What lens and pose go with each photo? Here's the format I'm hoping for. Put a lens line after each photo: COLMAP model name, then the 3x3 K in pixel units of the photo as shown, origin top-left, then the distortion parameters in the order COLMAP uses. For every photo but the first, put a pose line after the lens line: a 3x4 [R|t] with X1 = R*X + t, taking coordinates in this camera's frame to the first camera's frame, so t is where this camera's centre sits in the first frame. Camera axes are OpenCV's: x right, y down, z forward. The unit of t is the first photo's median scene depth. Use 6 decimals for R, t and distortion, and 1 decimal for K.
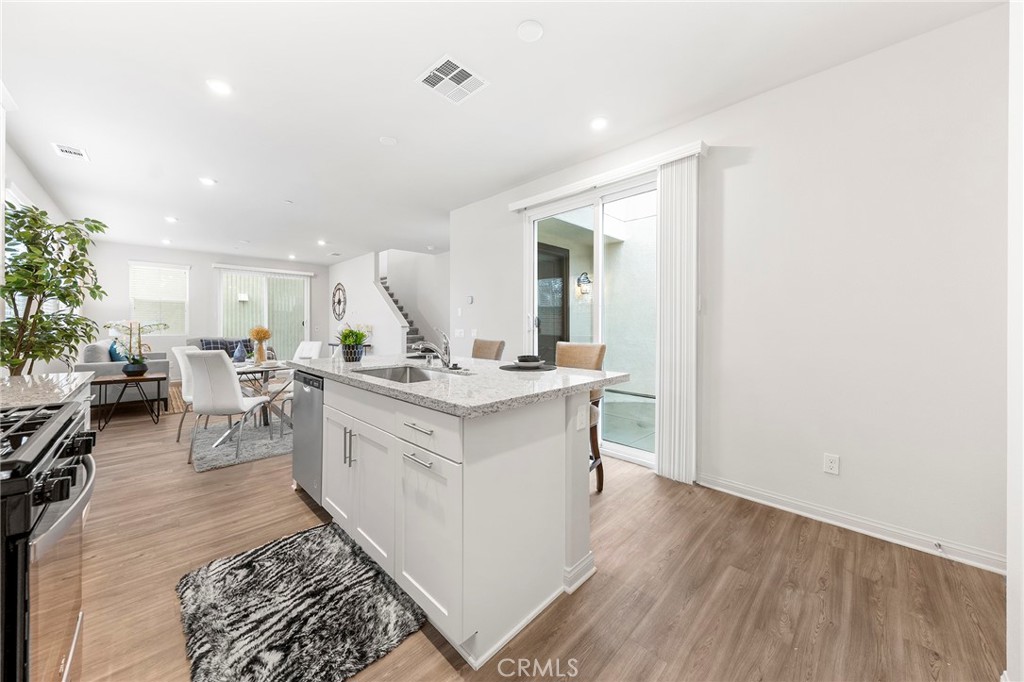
lens RADIAL K [[356.1, 0, 484.0], [0, 356.1, 323.7], [0, 0, 1]] dist [0.000051, -0.000003]
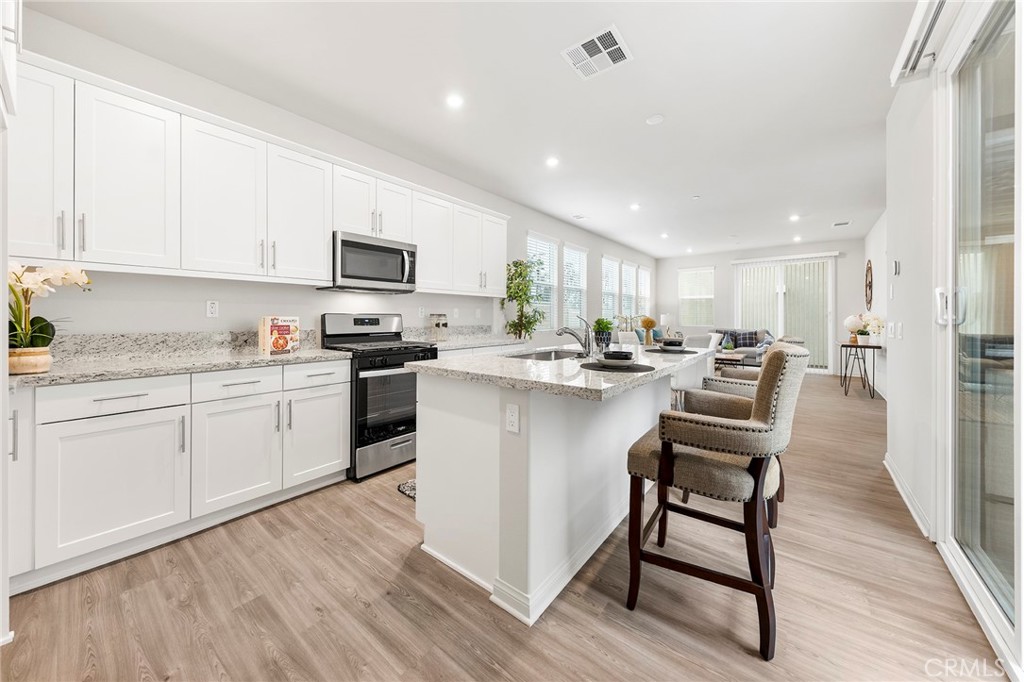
lens RADIAL K [[364.2, 0, 511.7], [0, 364.2, 314.0], [0, 0, 1]] dist [0.027054, 0.000020]
pose [[0.133675, -0.005551, -0.991010, 0.825082], [-0.003997, 0.999973, -0.006141, 0.010535], [0.991017, 0.004782, 0.133649, 0.624719]]
